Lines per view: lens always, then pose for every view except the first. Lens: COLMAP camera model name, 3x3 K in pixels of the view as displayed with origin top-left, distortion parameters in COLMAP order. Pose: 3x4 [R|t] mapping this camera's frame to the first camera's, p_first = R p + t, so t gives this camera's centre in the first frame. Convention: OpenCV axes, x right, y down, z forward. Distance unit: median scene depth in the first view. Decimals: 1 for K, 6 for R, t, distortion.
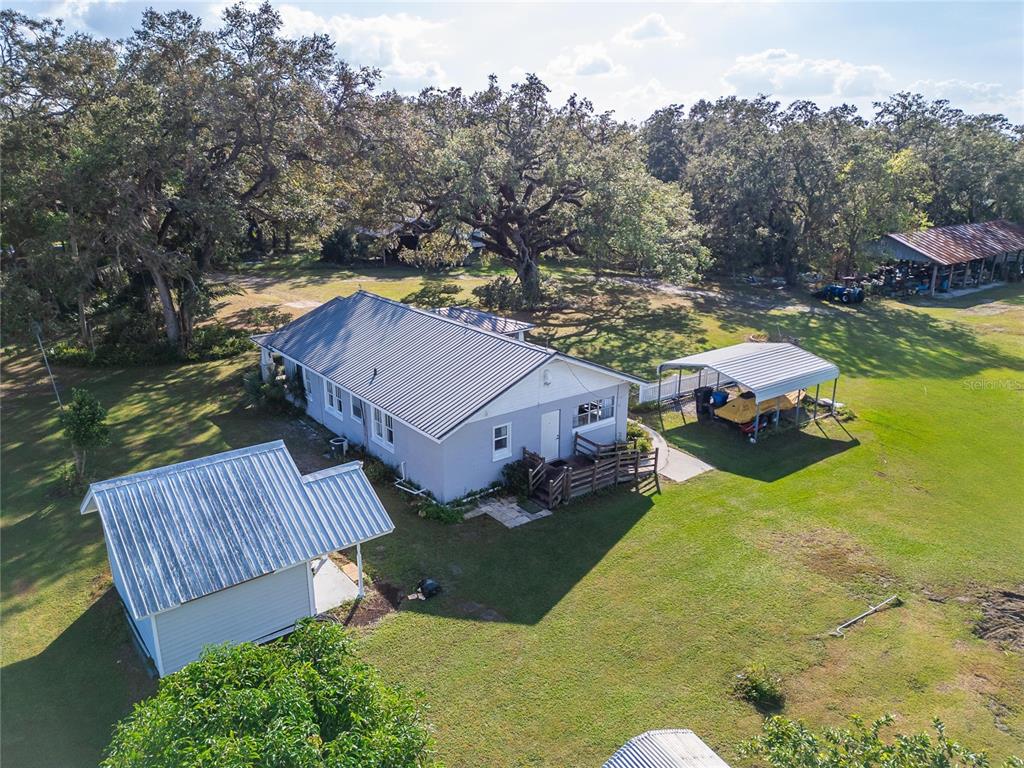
lens RADIAL K [[766.6, 0, 512.0], [0, 766.6, 384.0], [0, 0, 1]] dist [0.070407, -0.073350]
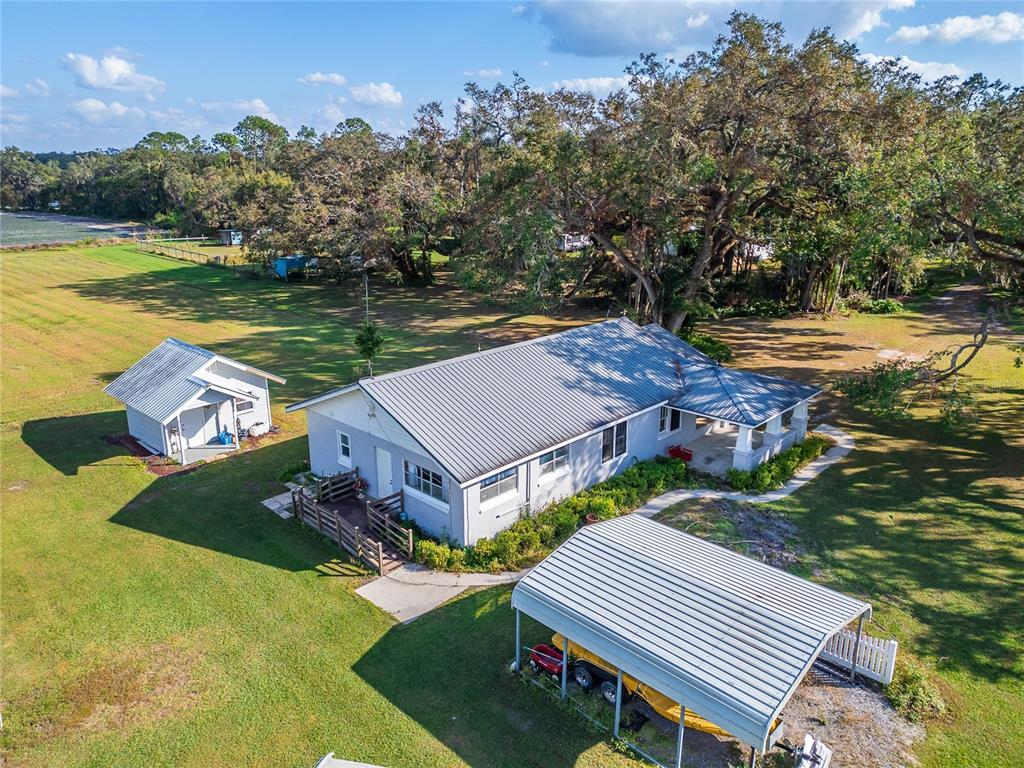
lens RADIAL K [[766.6, 0, 512.0], [0, 766.6, 384.0], [0, 0, 1]] dist [0.070407, -0.073350]
pose [[0.100487, 0.275402, -0.956063, 0.954945], [-0.285948, 0.928379, 0.237373, -0.309455], [0.952962, 0.249531, 0.172040, 0.996813]]
